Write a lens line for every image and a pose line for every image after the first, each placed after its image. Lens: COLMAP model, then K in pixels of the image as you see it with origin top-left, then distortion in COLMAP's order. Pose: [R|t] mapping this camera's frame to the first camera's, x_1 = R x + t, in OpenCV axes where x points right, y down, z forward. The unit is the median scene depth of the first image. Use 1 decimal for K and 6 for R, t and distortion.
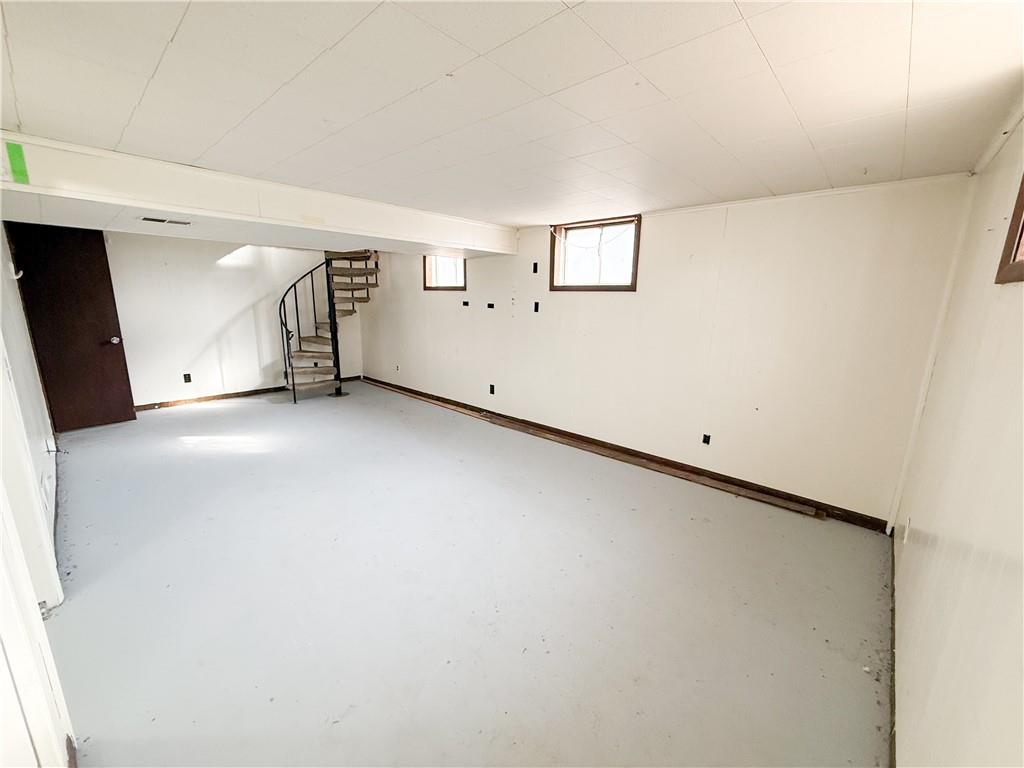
lens RADIAL K [[408.7, 0, 510.0], [0, 408.7, 382.0], [0, 0, 1]] dist [0.001252, -0.000669]
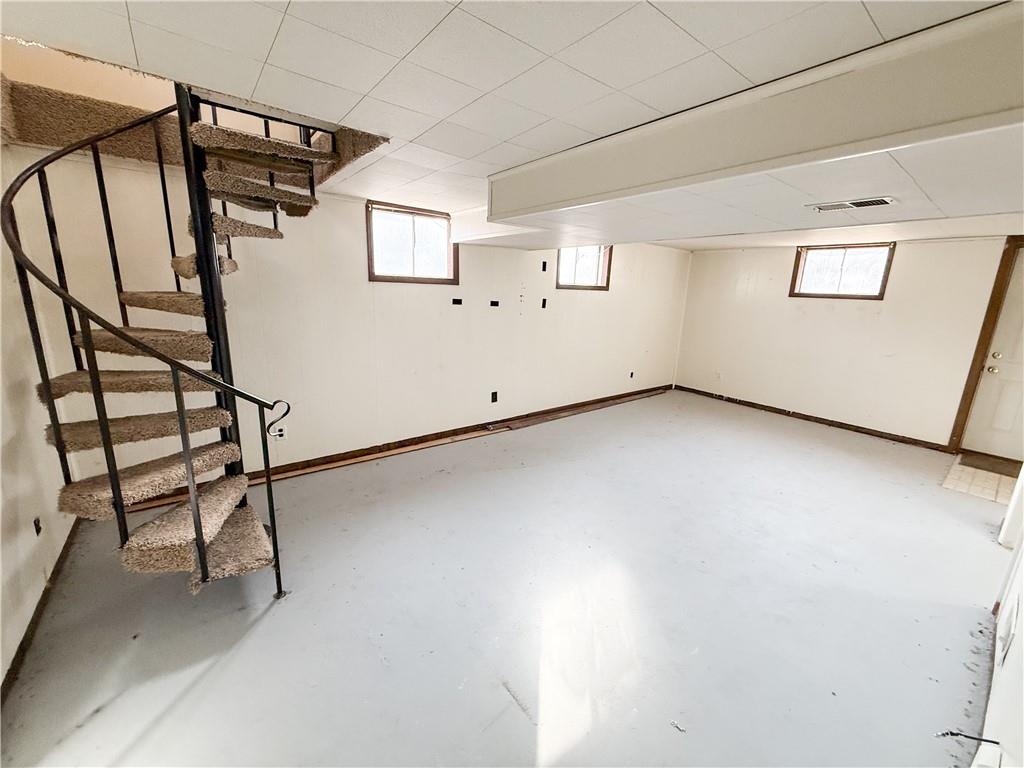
lens RADIAL K [[408.7, 0, 506.0], [0, 408.7, 384.6], [0, 0, 1]] dist [0.001252, -0.000669]
pose [[0.161391, -0.226731, 0.960493, -0.941296], [0.176348, 0.964213, 0.197977, -0.190652], [-0.971007, 0.137429, 0.195598, 0.841243]]
